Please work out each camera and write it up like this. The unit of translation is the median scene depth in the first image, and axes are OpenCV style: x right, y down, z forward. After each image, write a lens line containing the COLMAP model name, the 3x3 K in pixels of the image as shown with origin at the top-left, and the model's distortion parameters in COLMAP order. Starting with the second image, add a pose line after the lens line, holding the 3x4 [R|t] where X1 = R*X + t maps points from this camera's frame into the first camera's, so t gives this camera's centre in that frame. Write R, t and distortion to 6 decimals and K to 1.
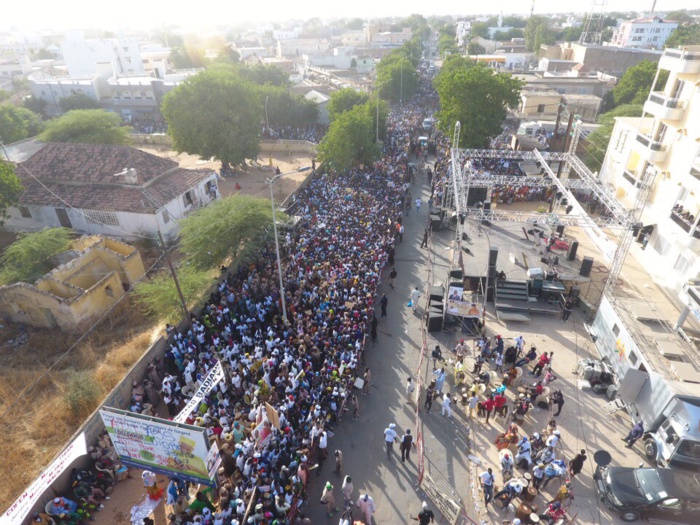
lens RADIAL K [[410.7, 0, 346.4], [0, 410.7, 260.3], [0, 0, 1]] dist [-0.005980, 0.000543]
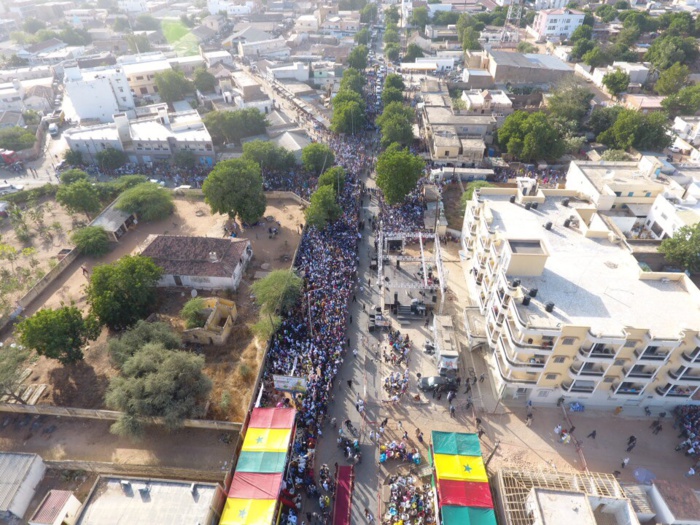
lens RADIAL K [[410.7, 0, 346.4], [0, 410.7, 260.3], [0, 0, 1]] dist [-0.005980, 0.000543]
pose [[0.993905, -0.069931, 0.085221, -0.080046], [0.058027, 0.989153, 0.134939, -0.420512], [-0.093733, -0.129171, 0.987182, -0.963164]]
